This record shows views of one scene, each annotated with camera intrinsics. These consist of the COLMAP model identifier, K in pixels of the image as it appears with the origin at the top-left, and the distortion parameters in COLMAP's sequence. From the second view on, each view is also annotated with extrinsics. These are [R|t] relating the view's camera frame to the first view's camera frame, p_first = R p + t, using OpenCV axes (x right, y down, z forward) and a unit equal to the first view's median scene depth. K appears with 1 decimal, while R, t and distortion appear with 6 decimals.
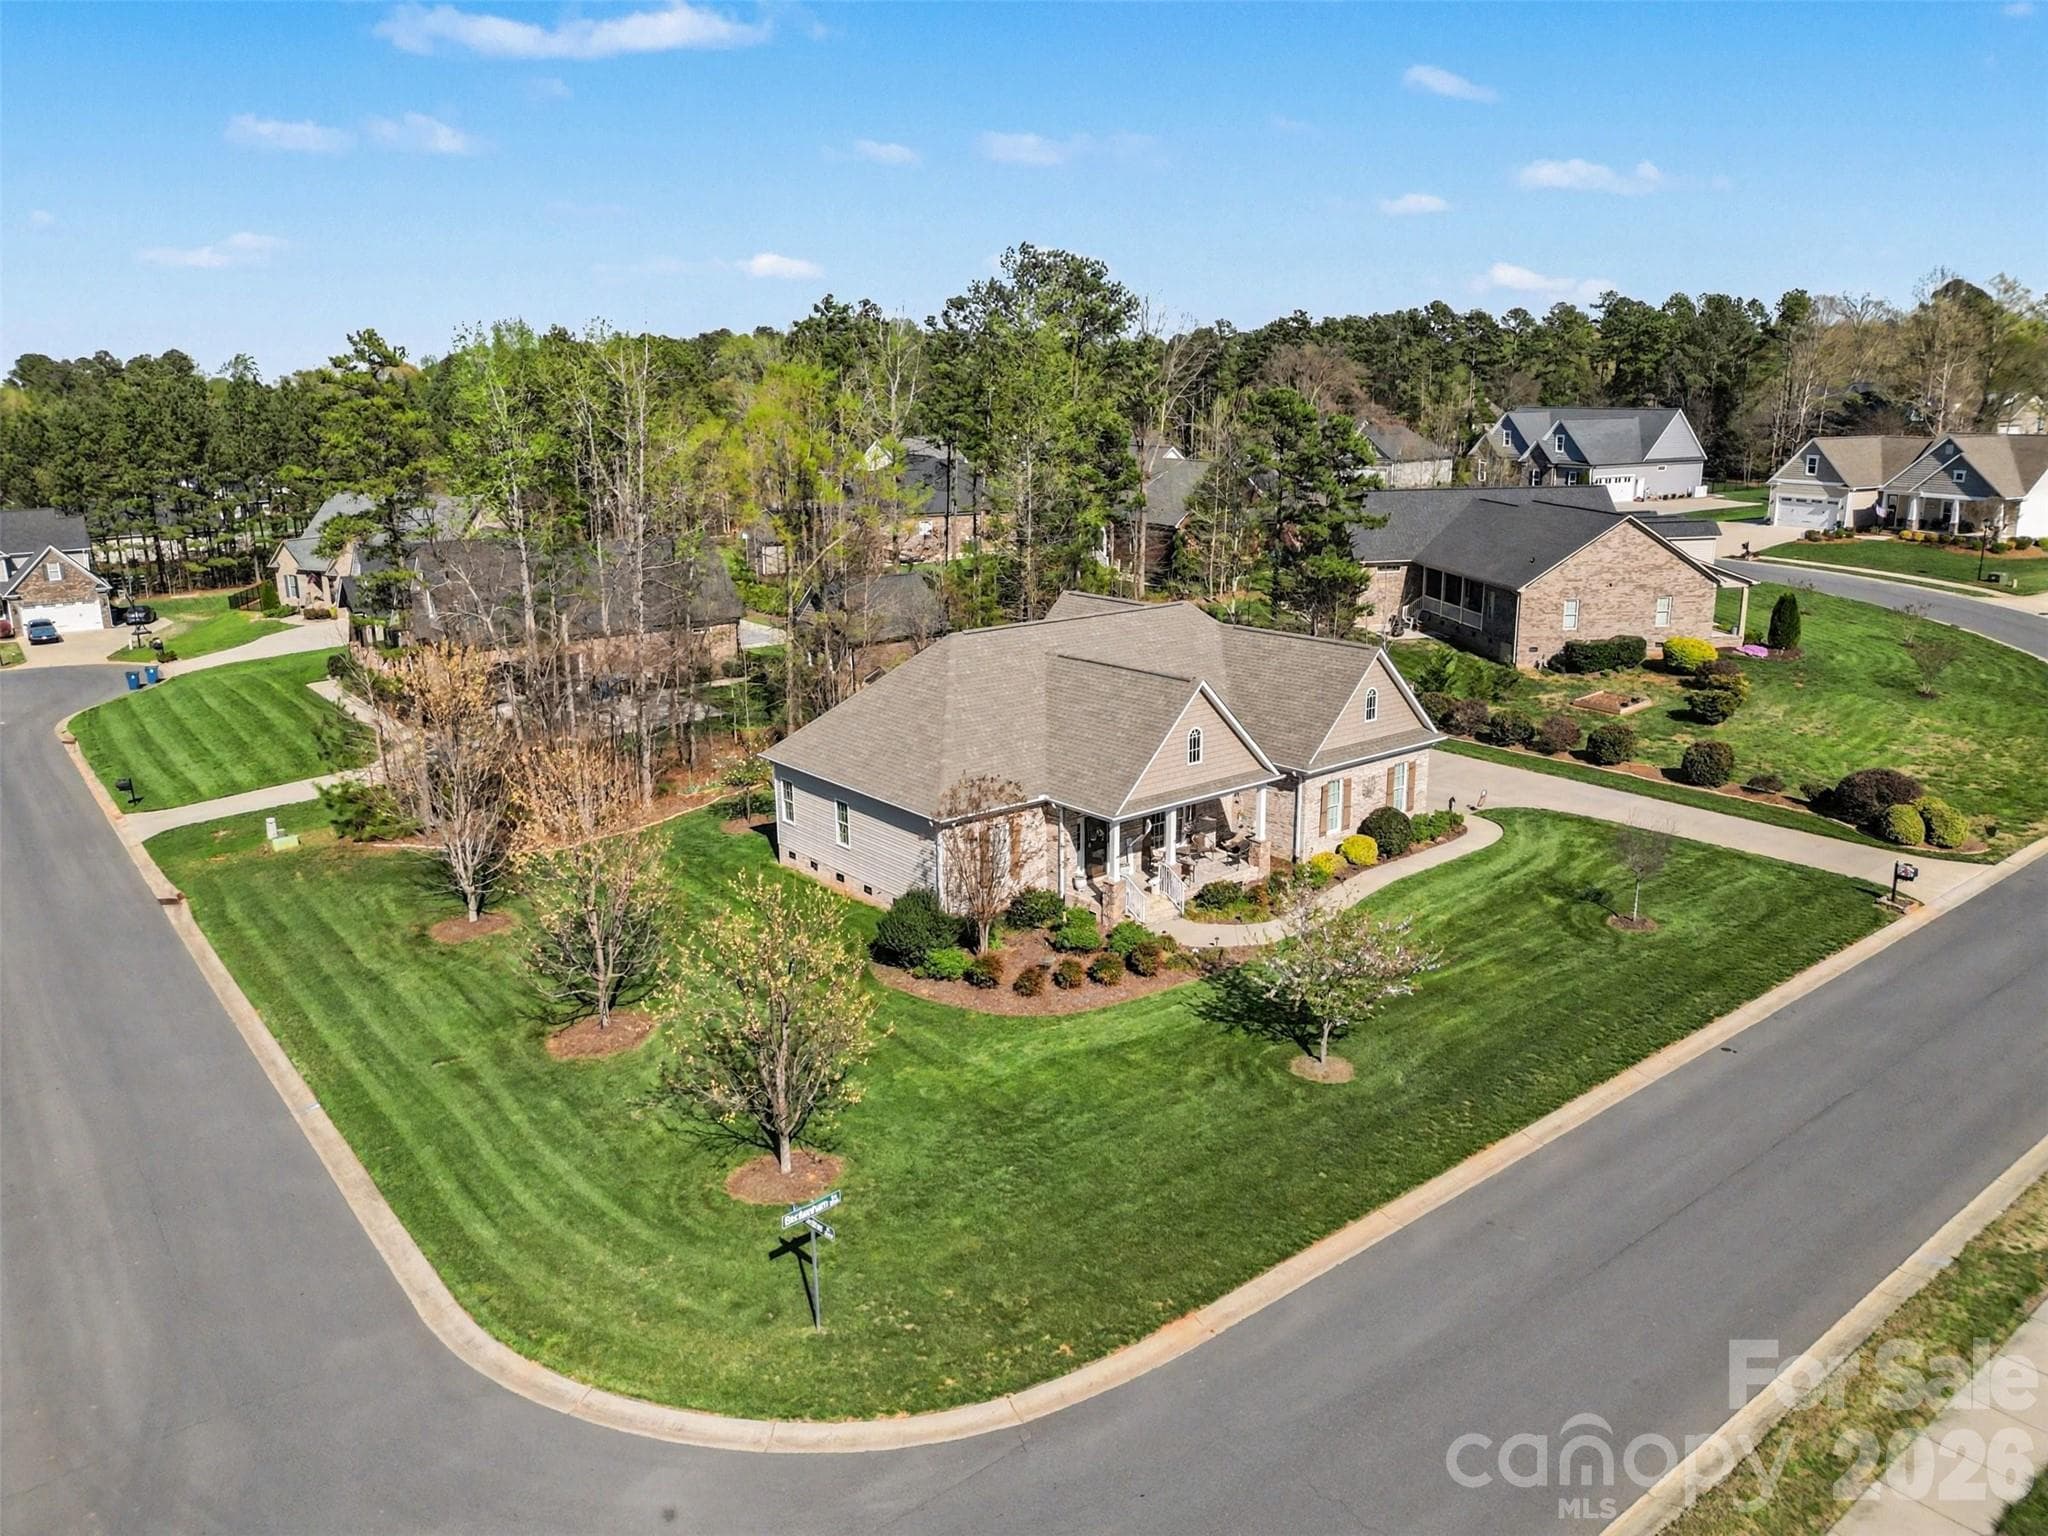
lens RADIAL K [[1471.1, 0, 1024.0], [0, 1471.1, 768.0], [0, 0, 1]] dist [0.002491, -0.006078]
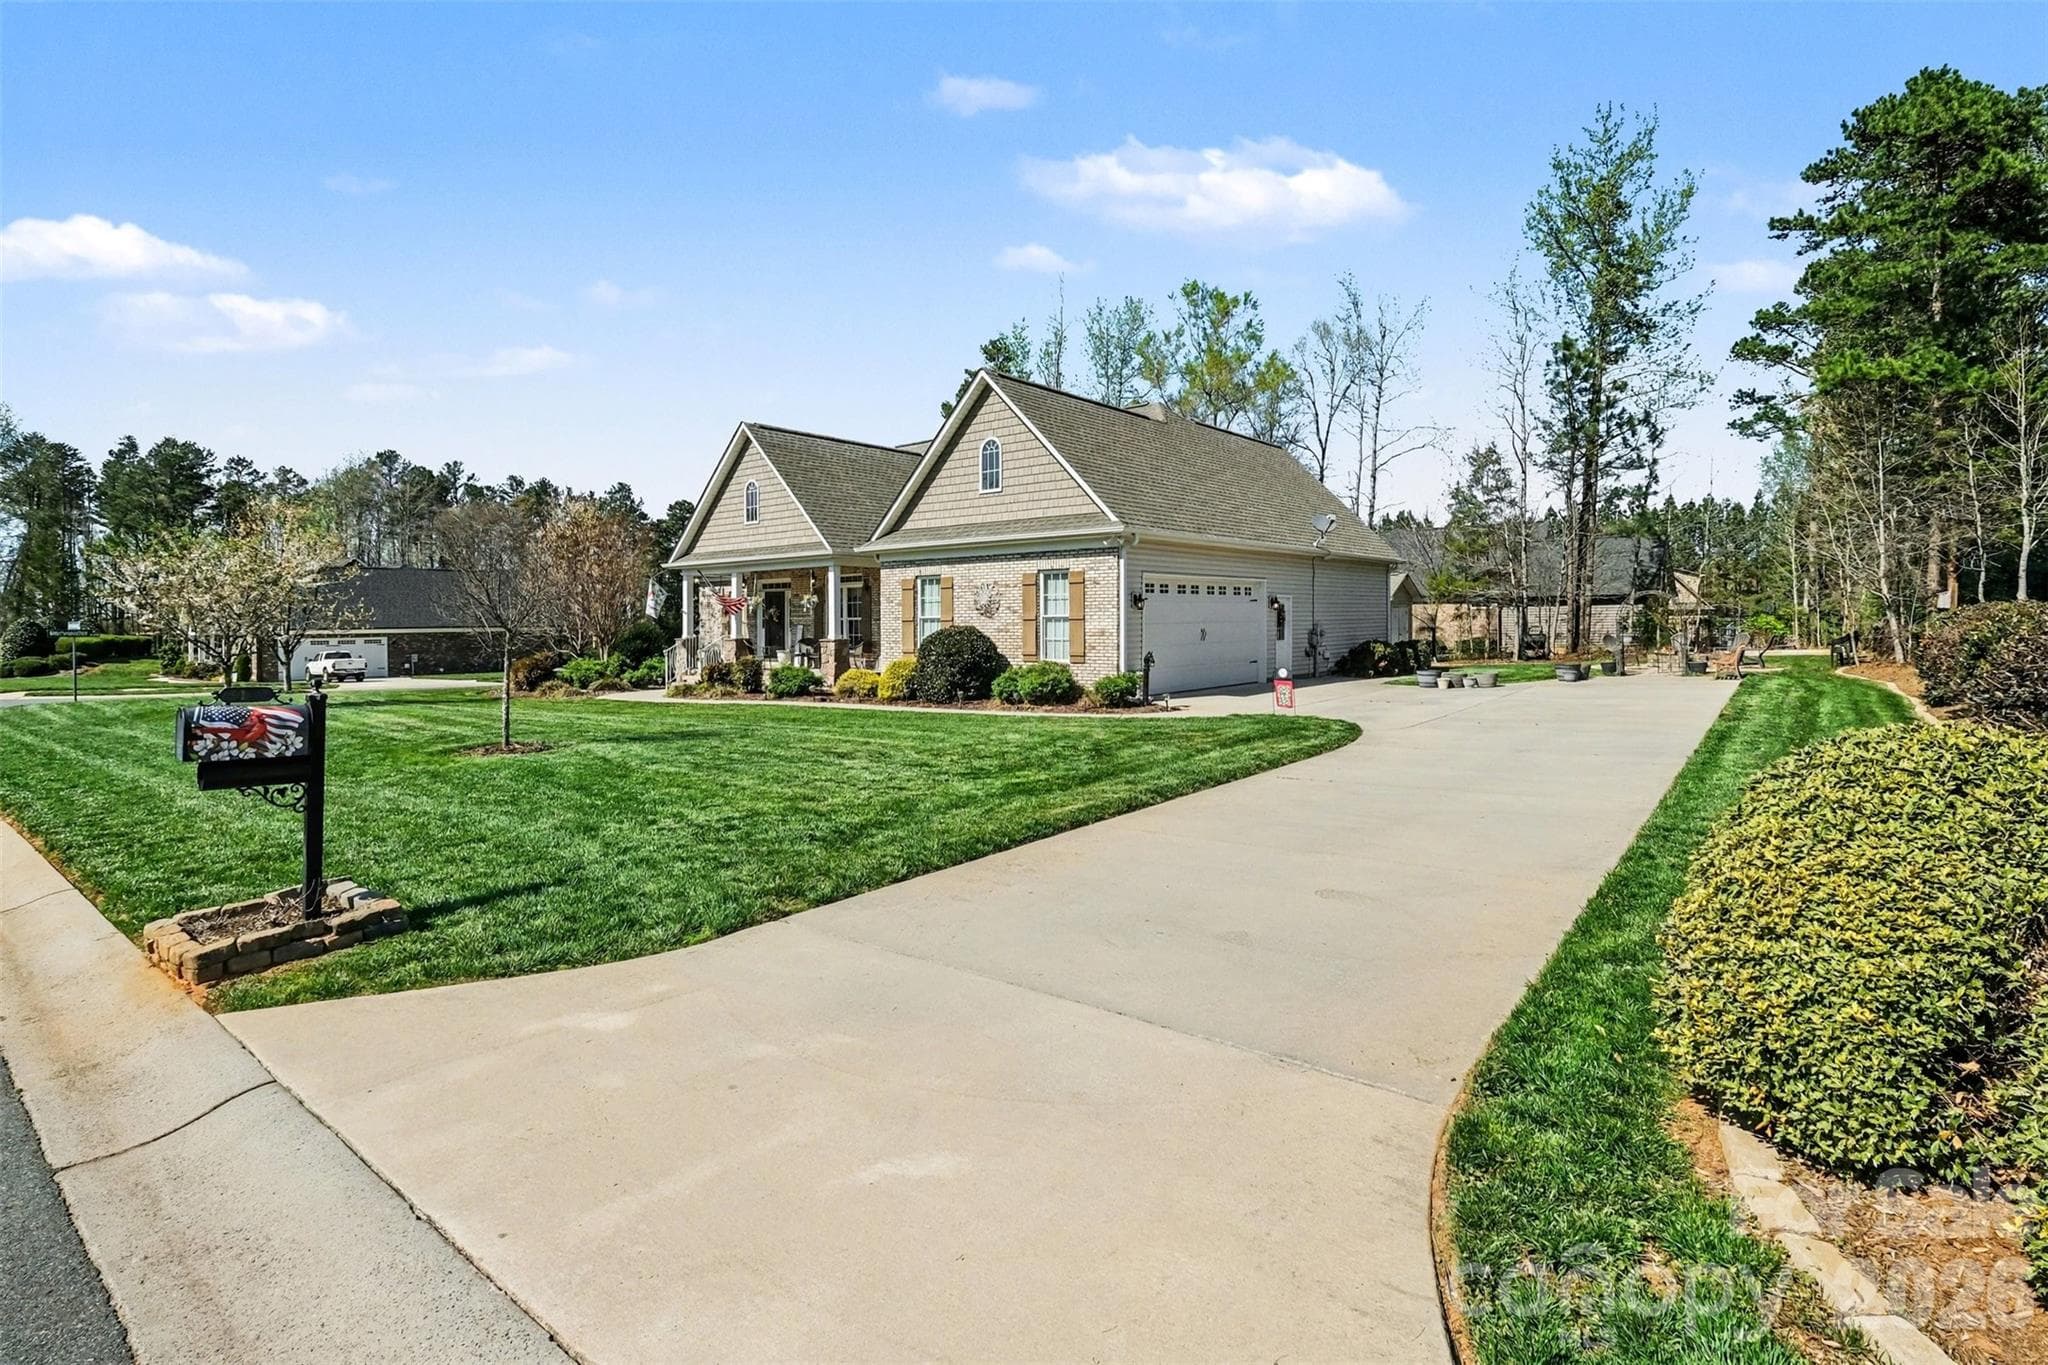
lens RADIAL K [[989.4, 0, 1021.2], [0, 989.4, 644.7], [0, 0, 1]] dist [0.005675, 0.000629]
pose [[0.217697, 0.035846, -0.975358, 0.665406], [-0.236634, 0.971448, -0.017114, 0.036184], [0.946896, 0.234529, 0.219964, 0.959644]]
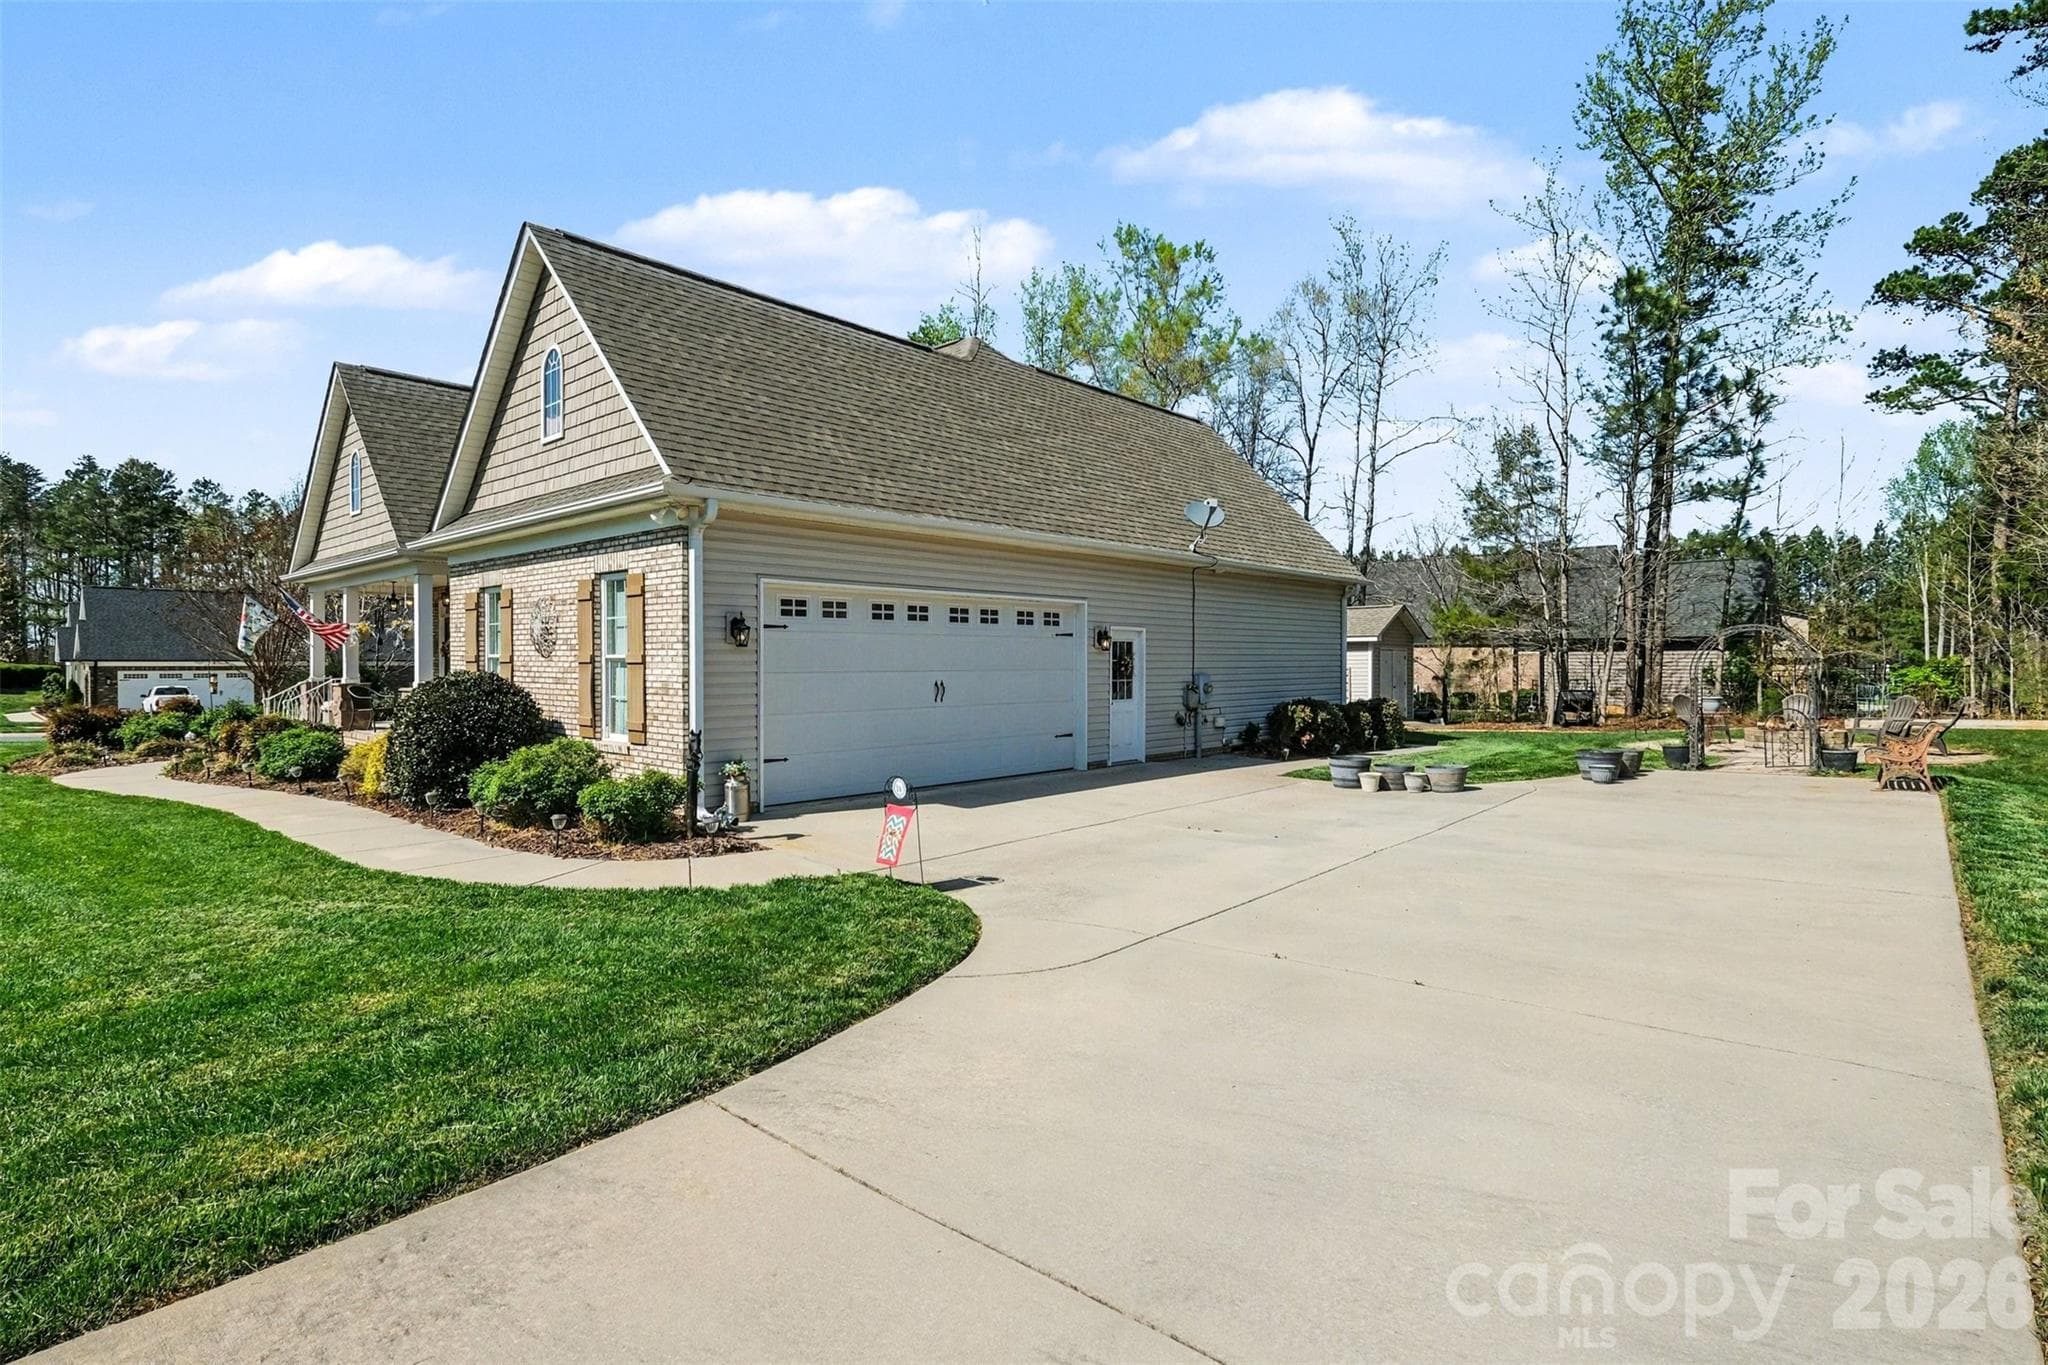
lens RADIAL K [[1002.6, 0, 987.5], [0, 1002.6, 688.8], [0, 0, 1]] dist [0.000993, 0.000054]
pose [[0.138061, 0.041709, -0.989545, 0.508448], [-0.250446, 0.968113, 0.005864, -0.000793], [0.958236, 0.247018, 0.144105, 1.109039]]
